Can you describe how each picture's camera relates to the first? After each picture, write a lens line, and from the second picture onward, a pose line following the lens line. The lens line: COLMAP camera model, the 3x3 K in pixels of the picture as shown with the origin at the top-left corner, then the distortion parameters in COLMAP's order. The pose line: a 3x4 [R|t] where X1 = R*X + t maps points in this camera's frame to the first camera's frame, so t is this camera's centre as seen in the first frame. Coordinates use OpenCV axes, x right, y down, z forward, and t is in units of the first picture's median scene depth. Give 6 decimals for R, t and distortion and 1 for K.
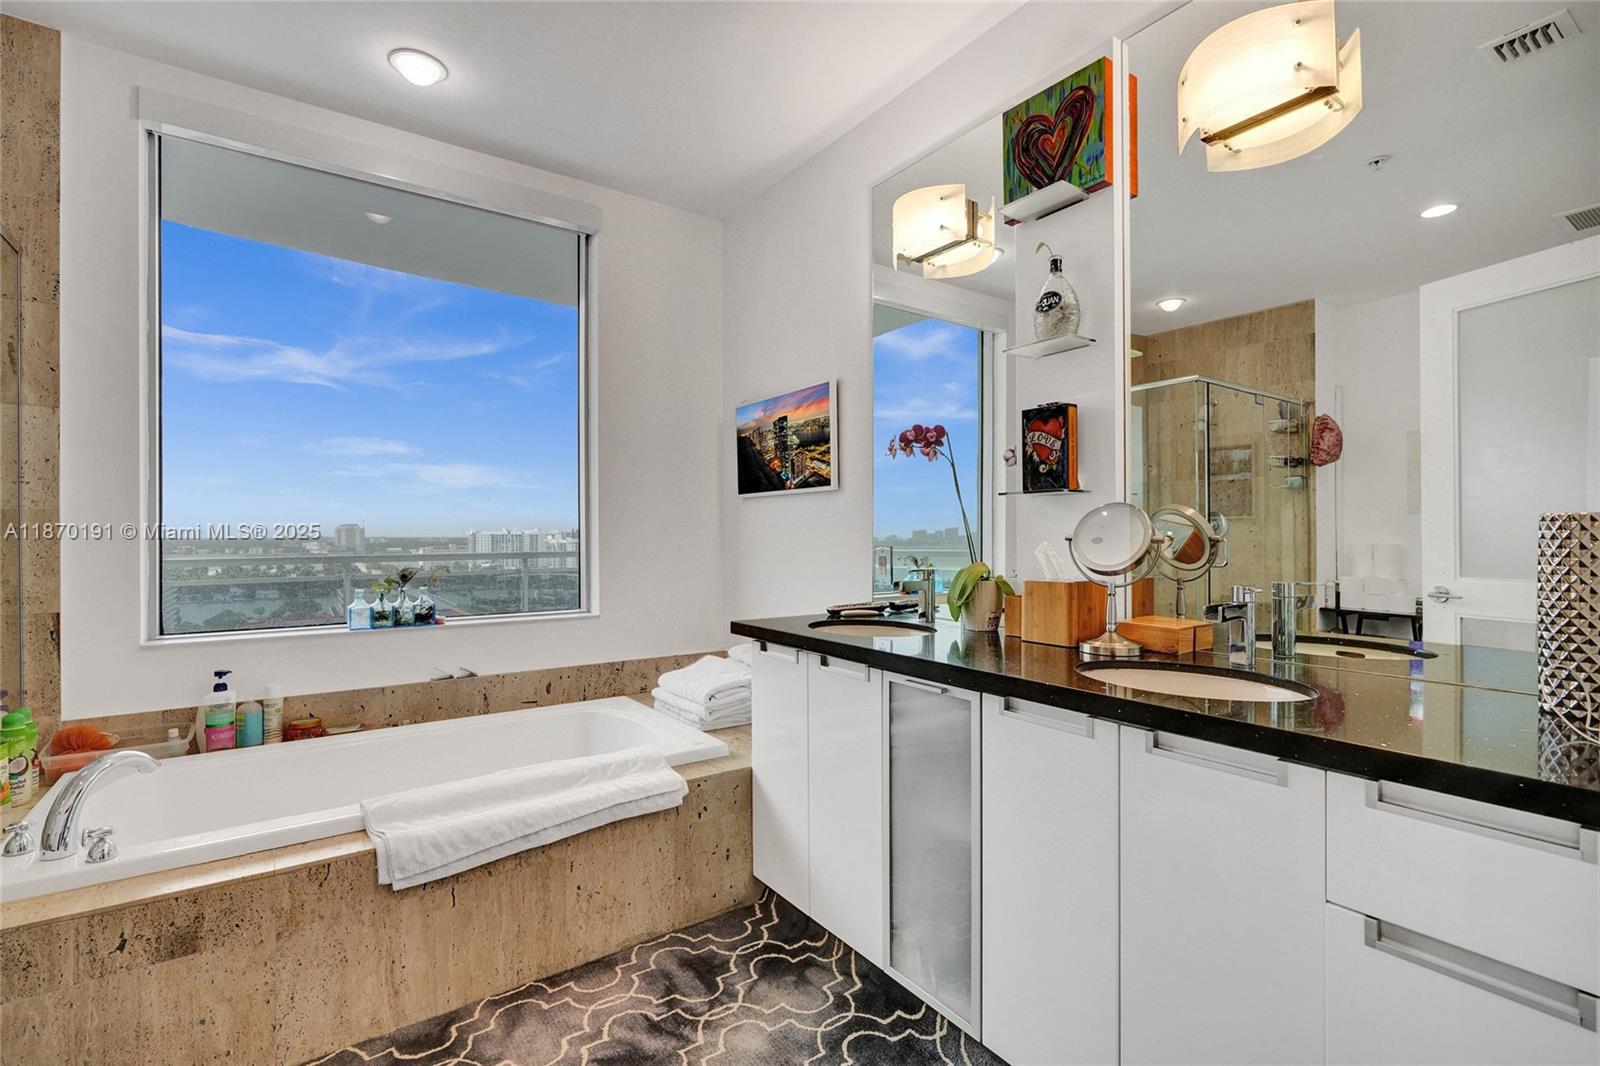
lens RADIAL K [[717.5, 0, 800.0], [0, 717.5, 533.0], [0, 0, 1]] dist [-0.000270, -0.000098]
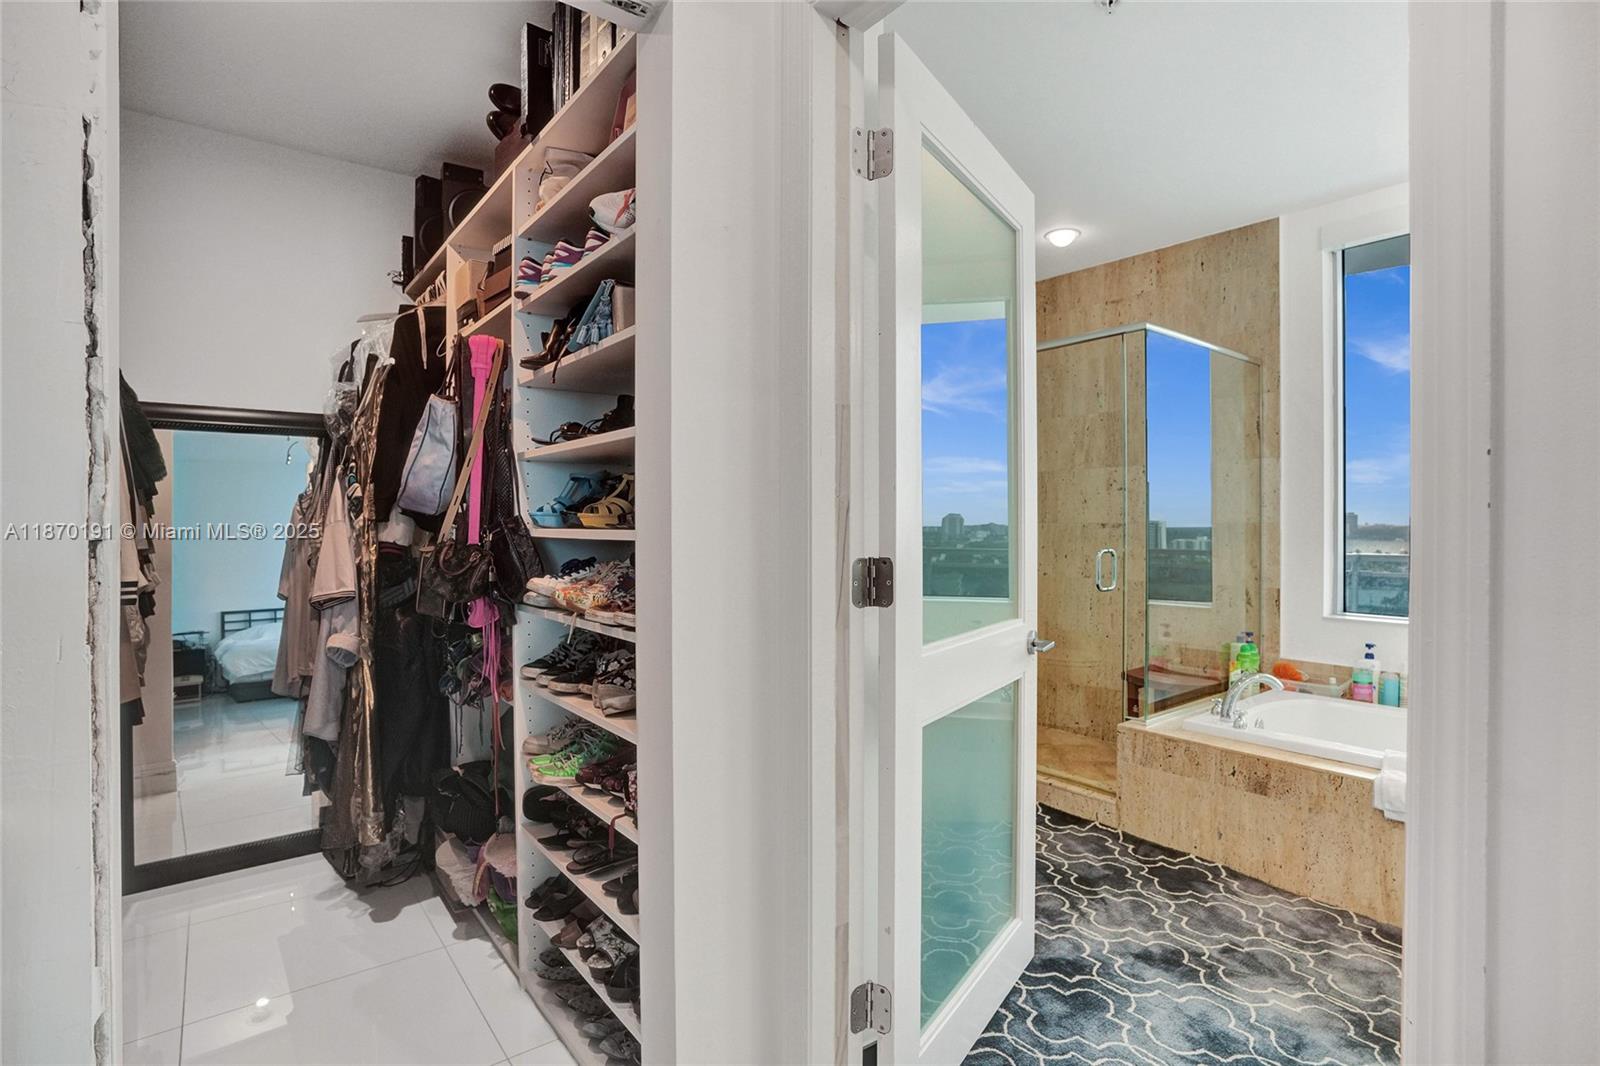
lens RADIAL K [[732.5, 0, 800.0], [0, 732.5, 533.0], [0, 0, 1]] dist [-0.000677, -0.000295]
pose [[0.013277, 0.009286, -0.999869, 0.758548], [0.004348, 0.999947, 0.009345, -0.040928], [0.999902, -0.004471, 0.013236, -0.091790]]
